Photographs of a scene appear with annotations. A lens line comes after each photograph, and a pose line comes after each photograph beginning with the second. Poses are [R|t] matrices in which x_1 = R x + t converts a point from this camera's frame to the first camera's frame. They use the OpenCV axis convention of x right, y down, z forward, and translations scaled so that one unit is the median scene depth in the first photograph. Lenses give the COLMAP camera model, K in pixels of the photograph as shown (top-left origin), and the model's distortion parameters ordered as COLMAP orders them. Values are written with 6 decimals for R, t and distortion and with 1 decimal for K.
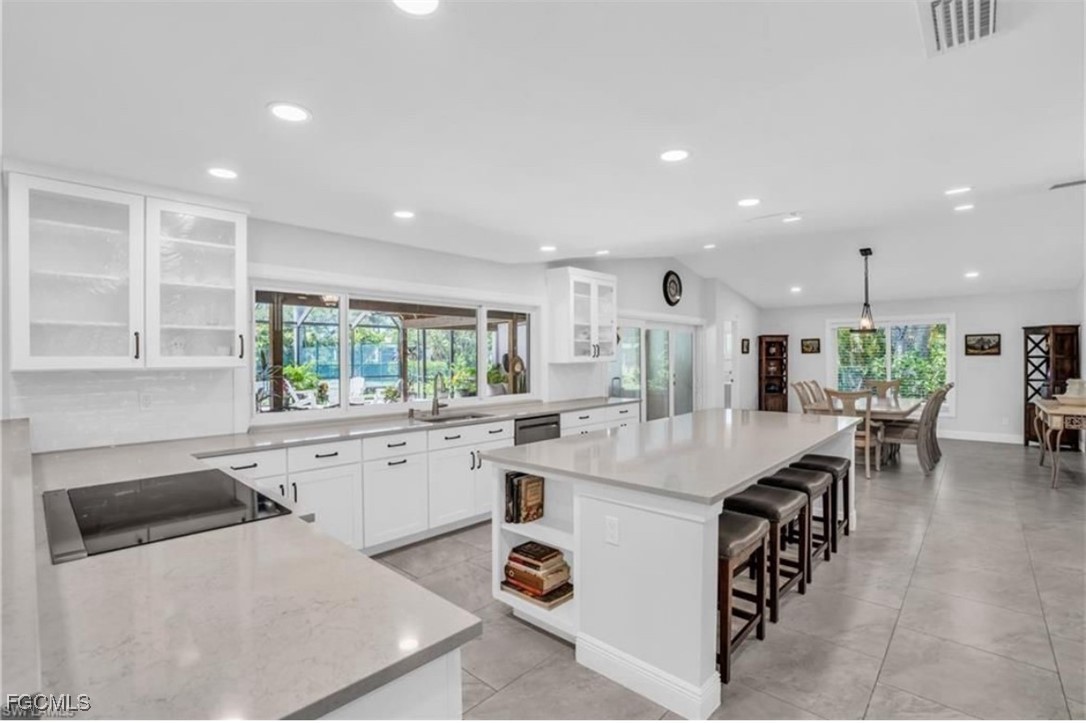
lens RADIAL K [[500.3, 0, 543.0], [0, 500.3, 361.5], [0, 0, 1]] dist [0.022876, -0.000064]
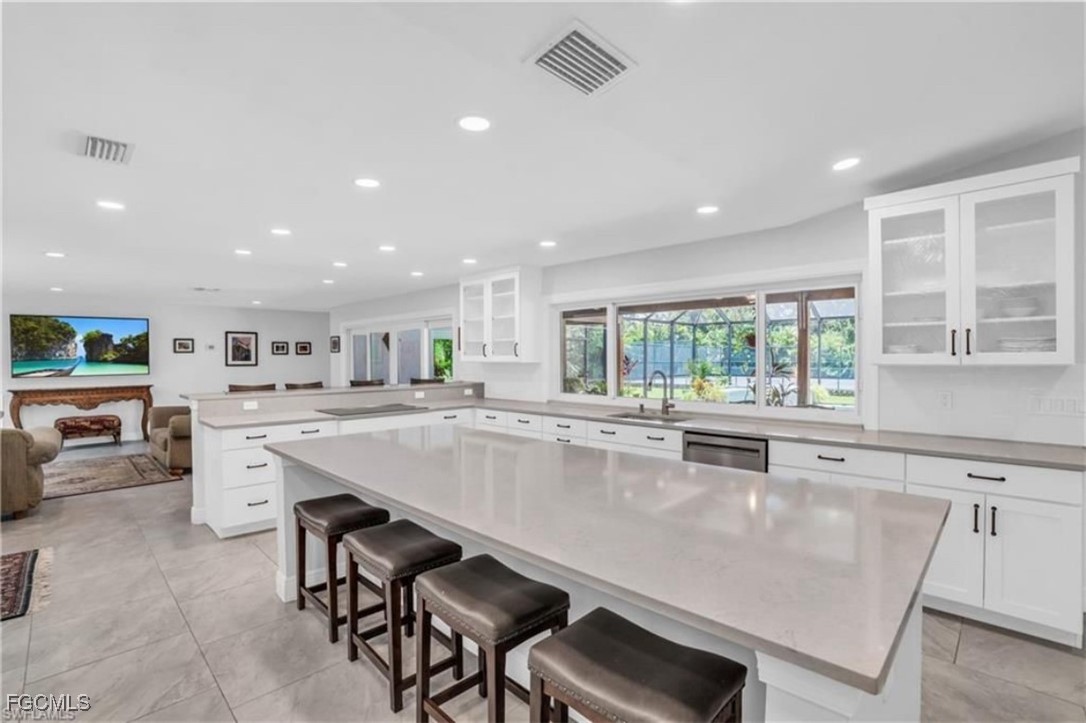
lens RADIAL K [[485.9, 0, 543.0], [0, 485.9, 361.5], [0, 0, 1]] dist [-0.048216, 0.012237]
pose [[-0.011920, 0.015674, -0.999806, 0.594196], [-0.001781, 0.999875, 0.015696, -0.009303], [0.999927, 0.001968, -0.011890, 0.624898]]
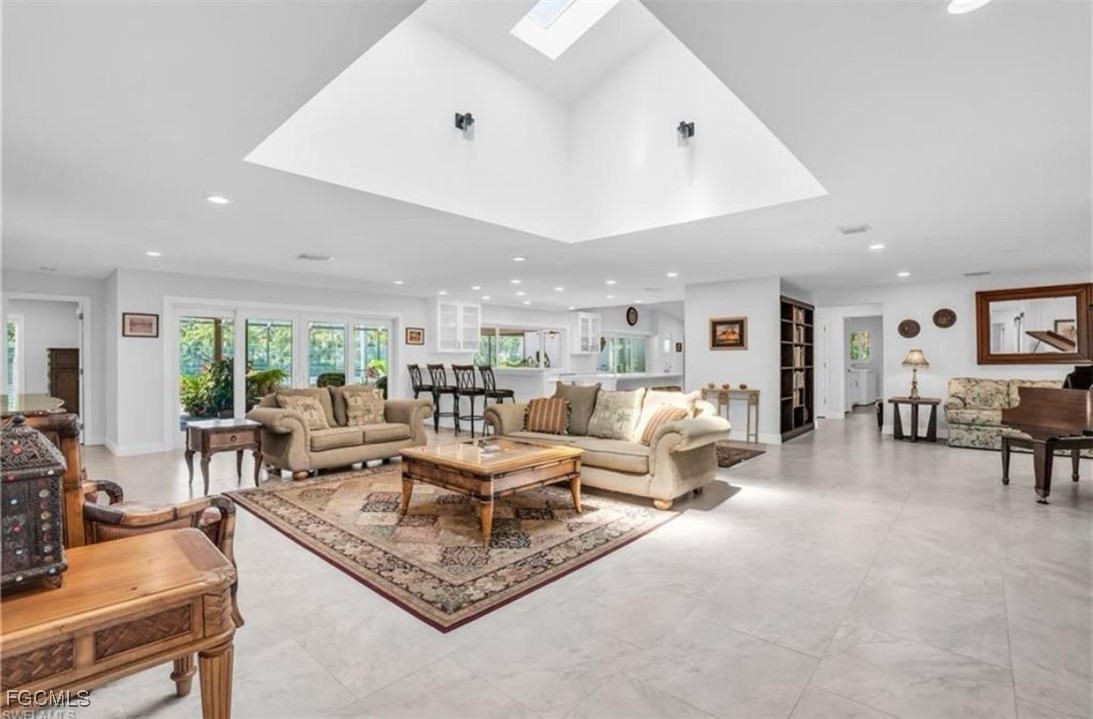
lens RADIAL K [[505.5, 0, 546.5], [0, 505.5, 359.5], [0, 0, 1]] dist [-0.062897, 0.000013]
pose [[0.999775, 0.006594, 0.020165, -0.134680], [-0.006490, 0.999965, -0.005239, 0.037028], [-0.020199, 0.005107, 0.999783, -1.213953]]
